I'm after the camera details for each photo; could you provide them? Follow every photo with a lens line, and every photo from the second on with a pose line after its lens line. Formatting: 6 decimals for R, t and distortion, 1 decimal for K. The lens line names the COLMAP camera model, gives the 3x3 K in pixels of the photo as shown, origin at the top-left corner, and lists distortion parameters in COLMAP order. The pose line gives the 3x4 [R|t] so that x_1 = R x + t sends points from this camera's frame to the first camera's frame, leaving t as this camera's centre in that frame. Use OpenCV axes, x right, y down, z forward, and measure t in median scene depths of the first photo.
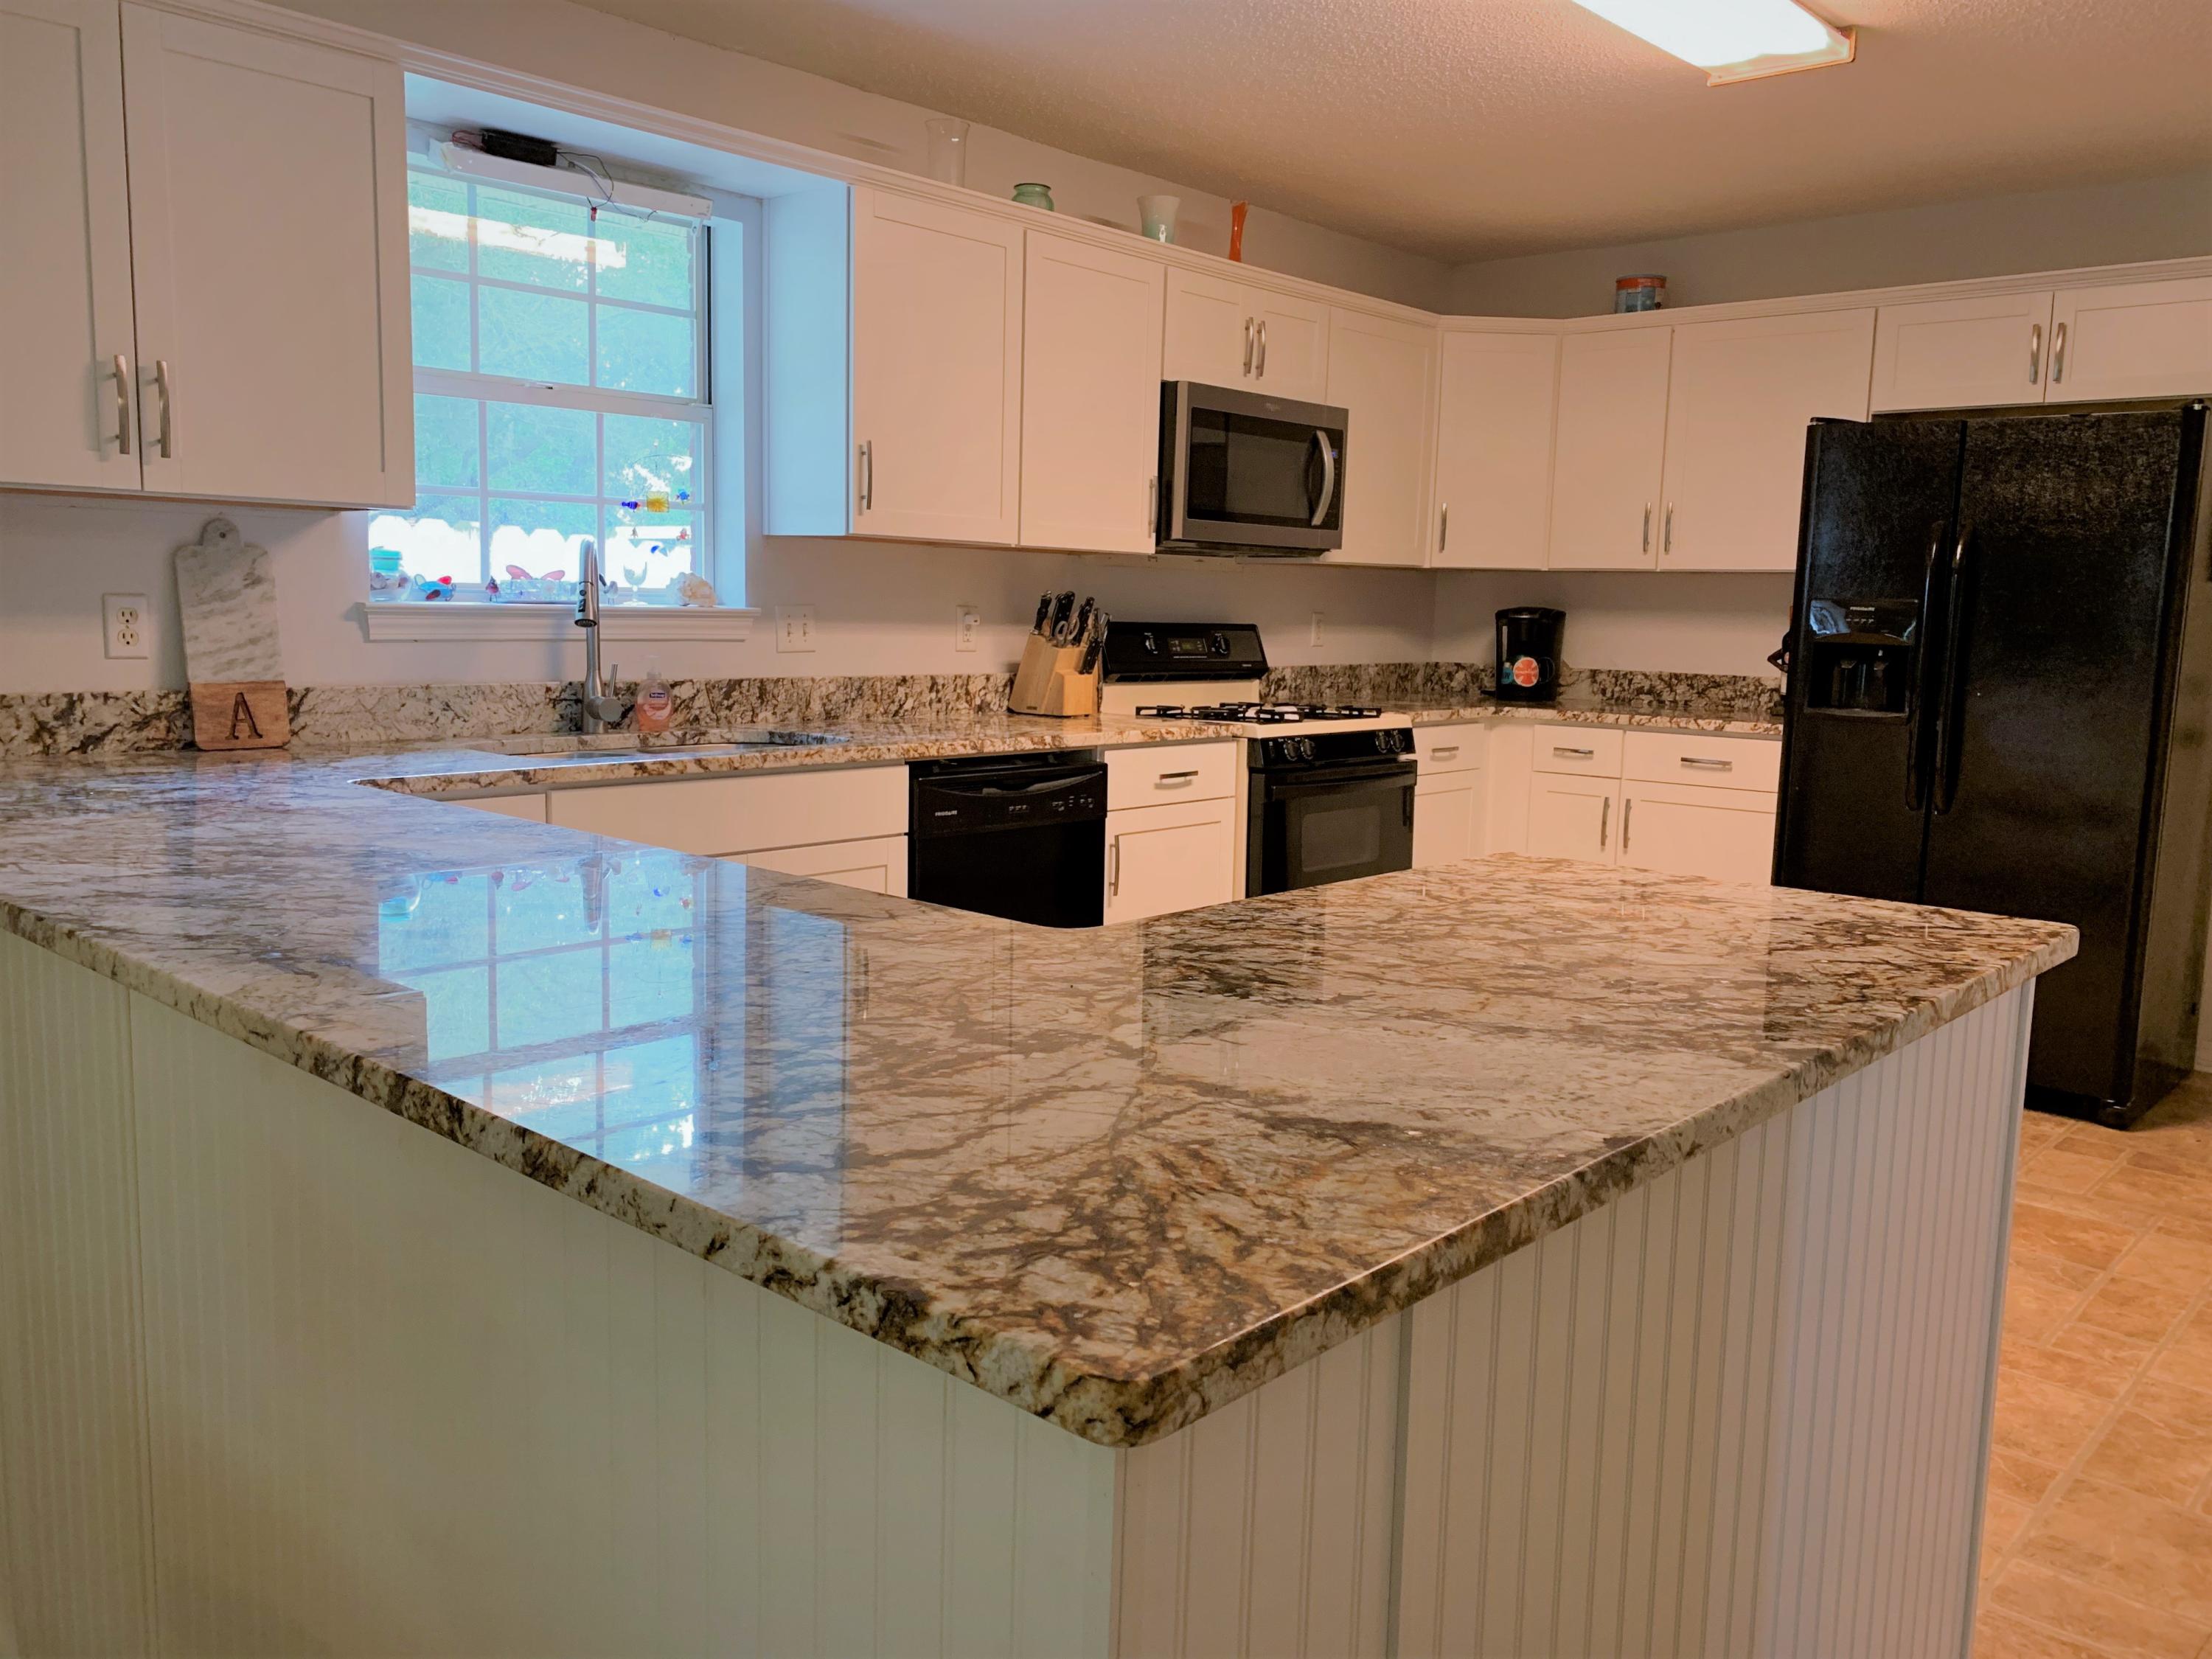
lens RADIAL K [[1684.0, 0, 1116.6], [0, 1684.0, 823.0], [0, 0, 1]] dist [0.054786, -0.059087]
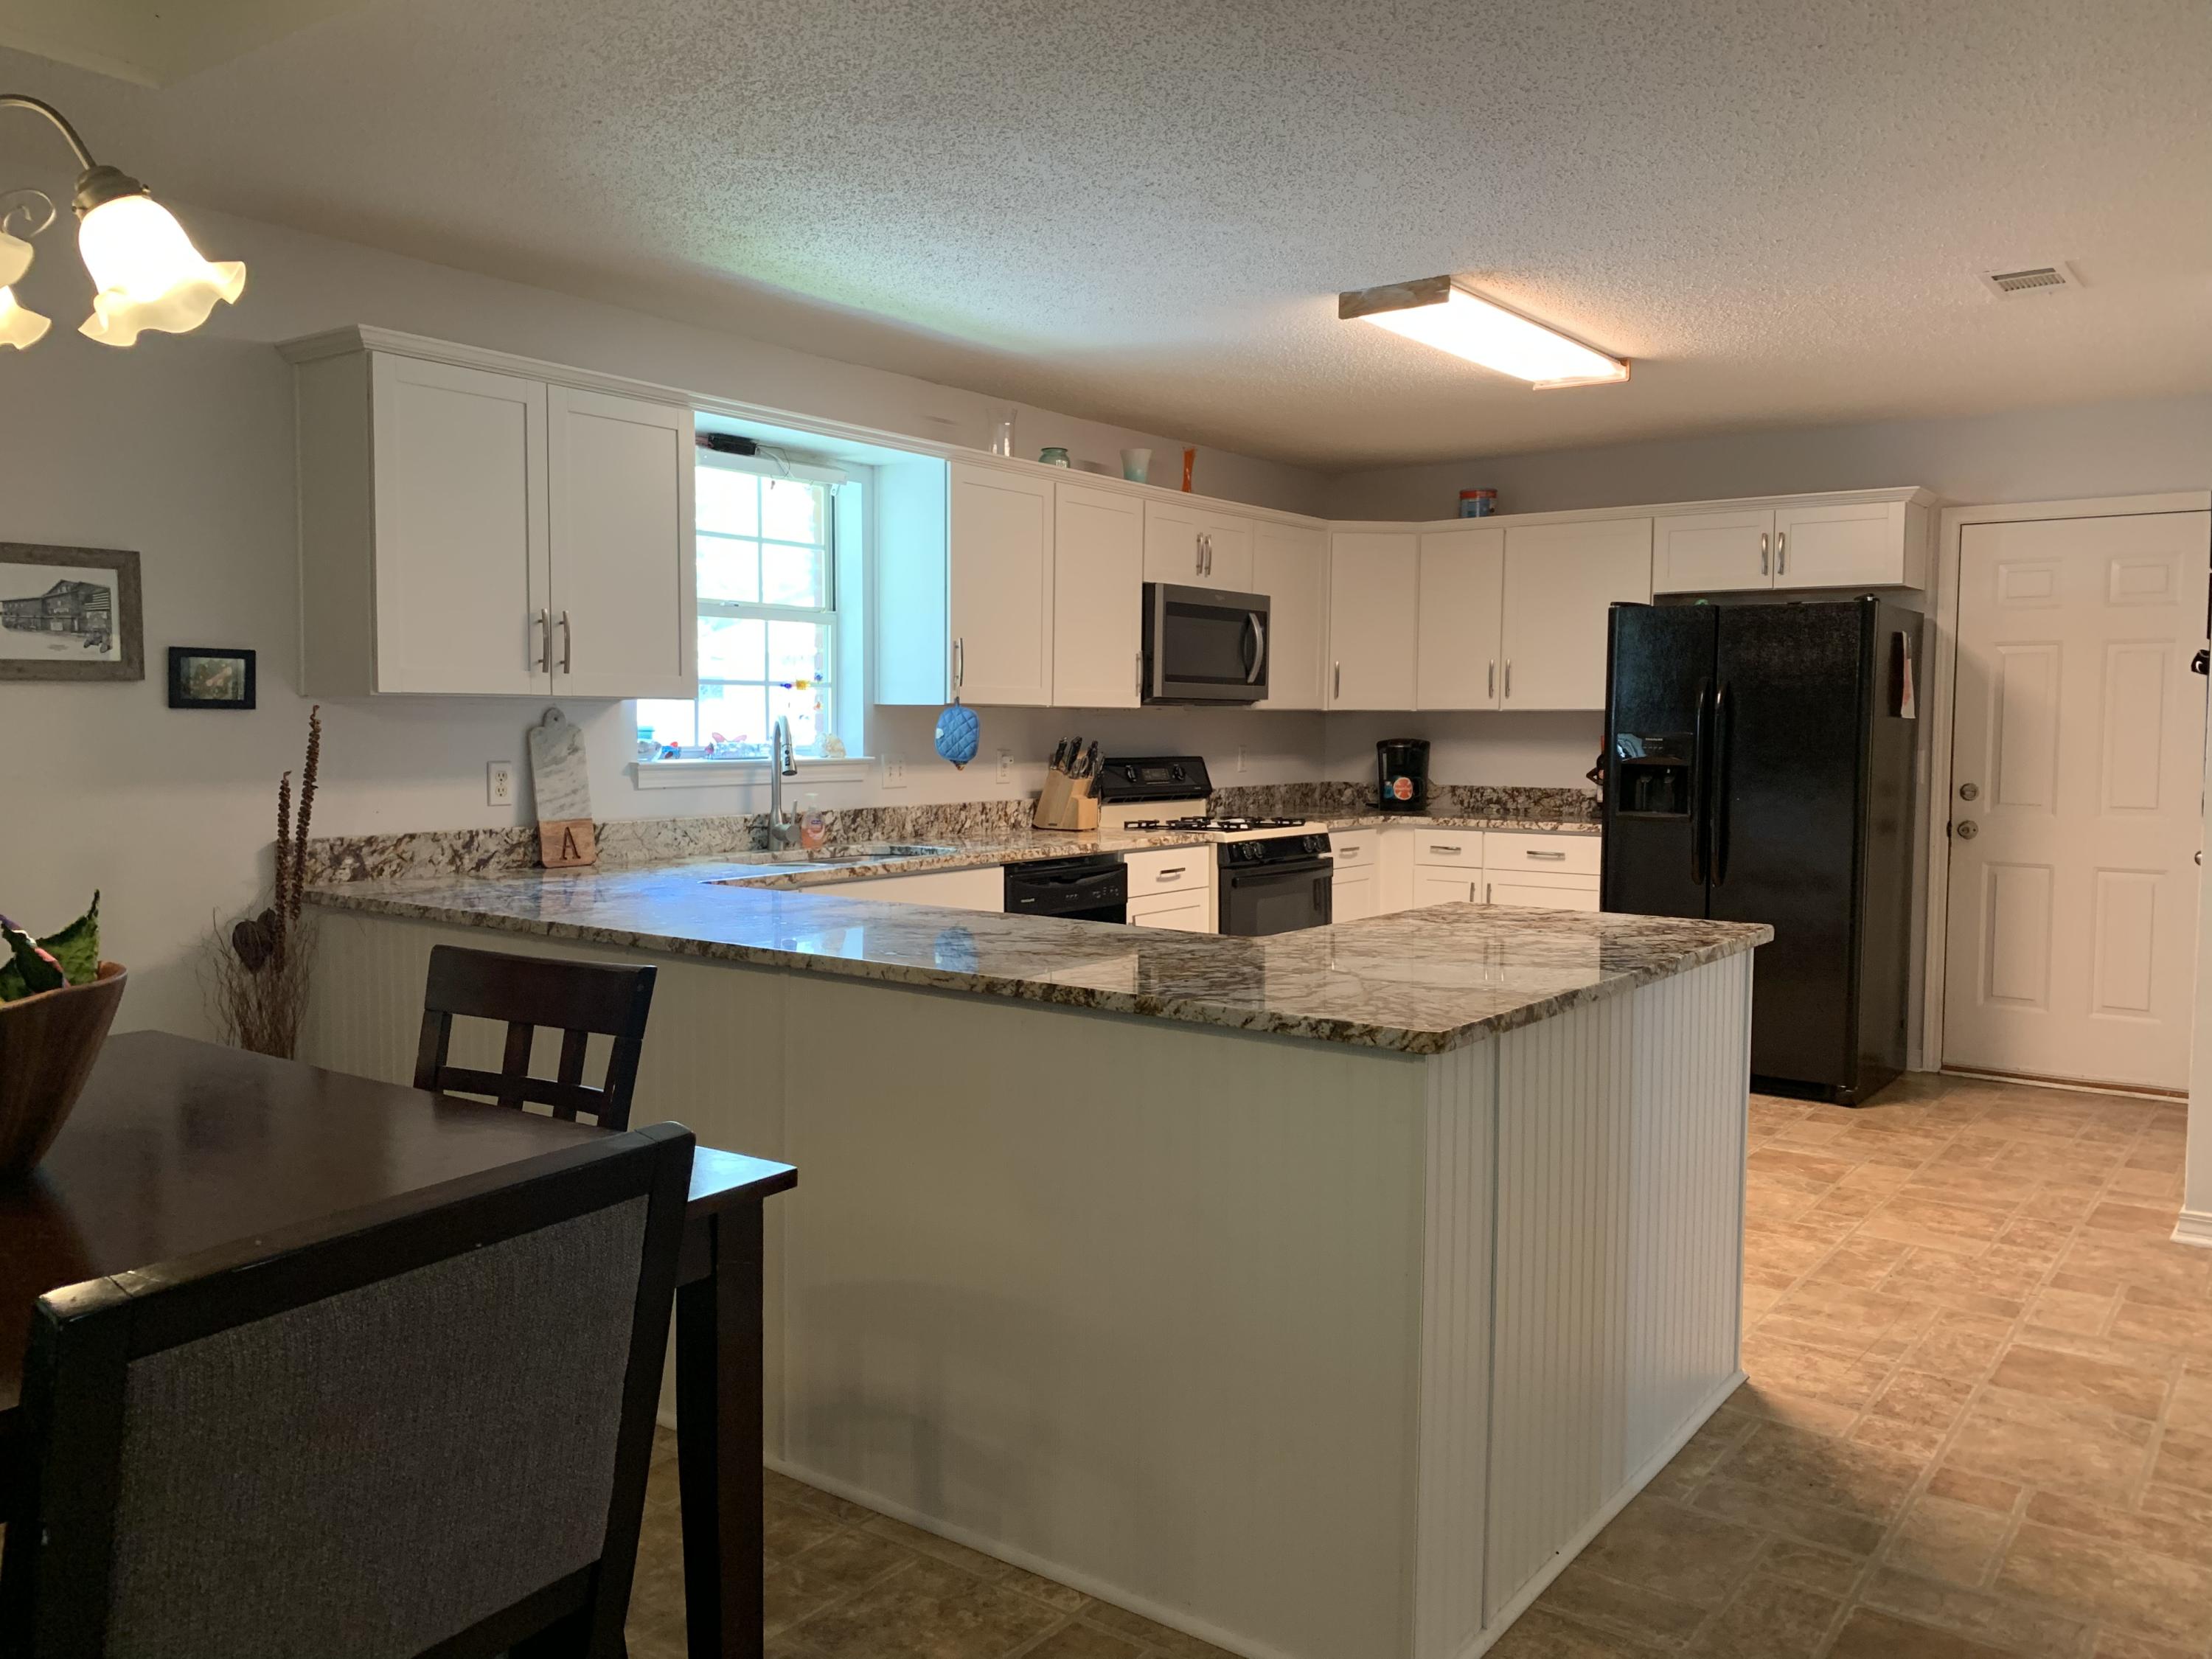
lens RADIAL K [[1667.1, 0, 1080.7], [0, 1667.1, 833.0], [0, 0, 1]] dist [0.085003, -0.164404]
pose [[0.996417, -0.024934, 0.080817, -0.143135], [0.030001, 0.997618, -0.062109, 0.021794], [-0.079076, 0.064311, 0.994792, -0.330245]]
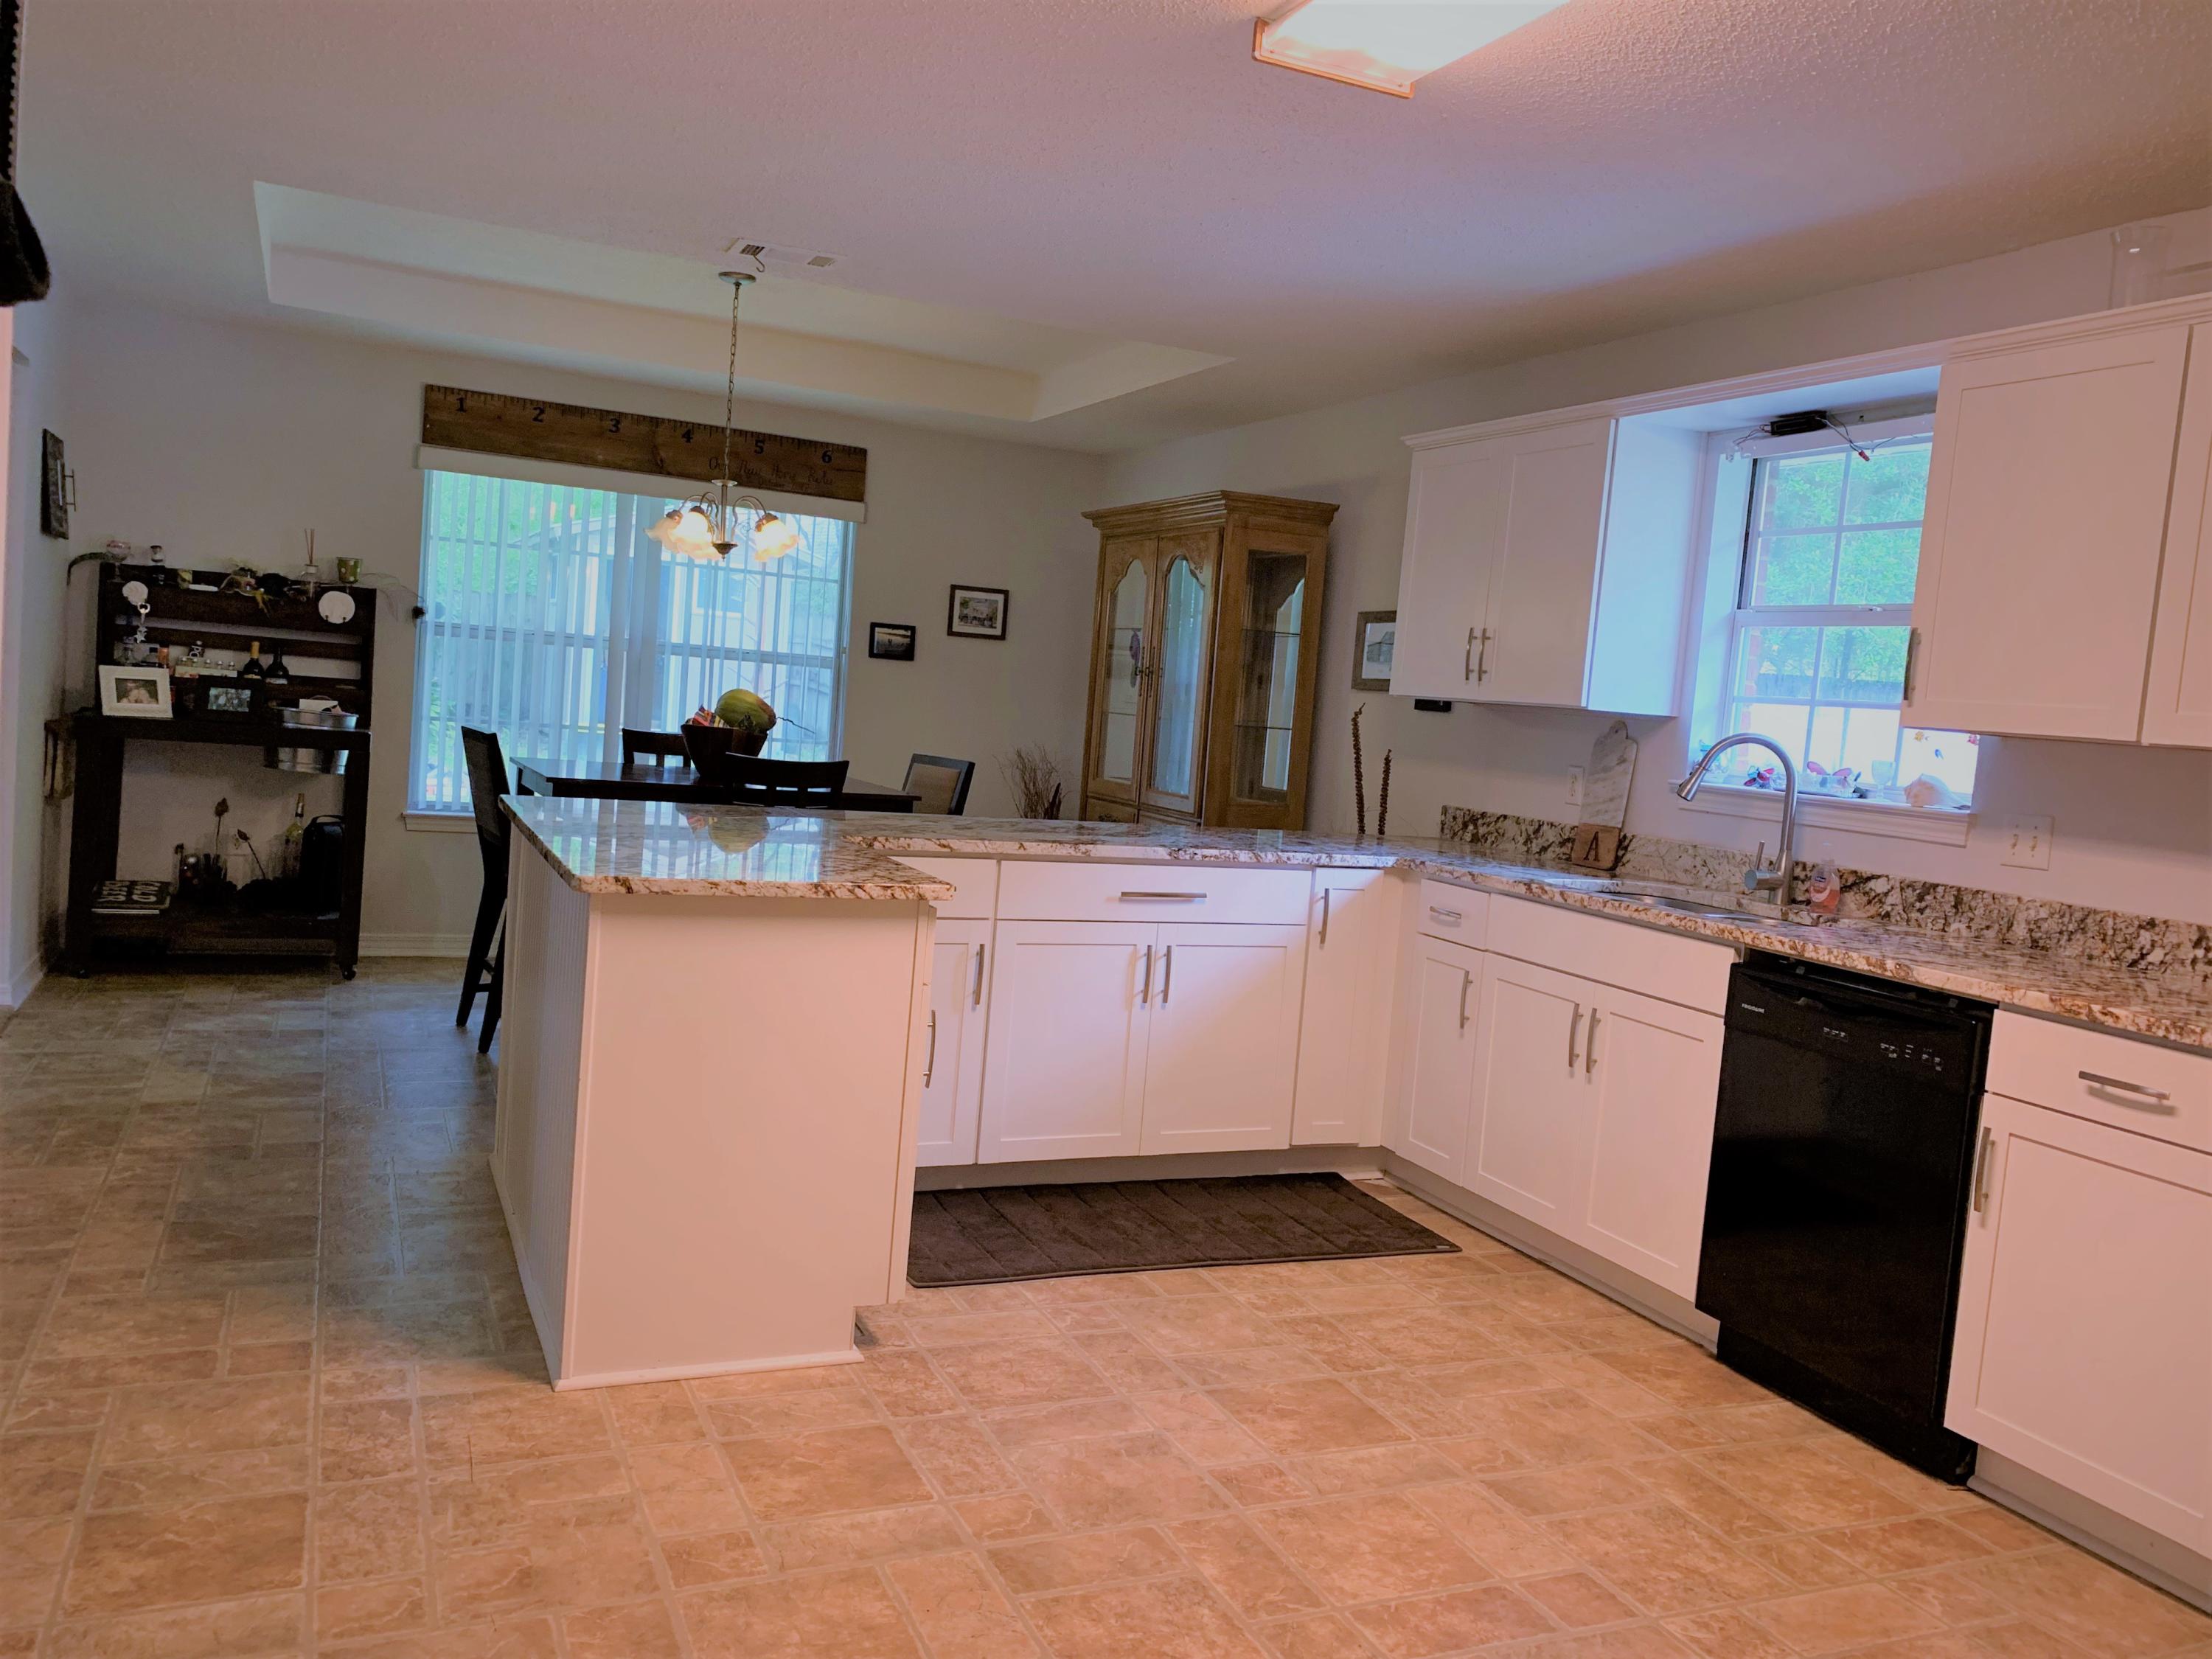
lens RADIAL K [[1684.0, 0, 1116.6], [0, 1684.0, 823.0], [0, 0, 1]] dist [0.054786, -0.059087]
pose [[-0.390422, 0.014634, -0.920520, 0.779403], [-0.212160, 0.971531, 0.105429, -0.112064], [0.895856, 0.236459, -0.376203, 0.866129]]
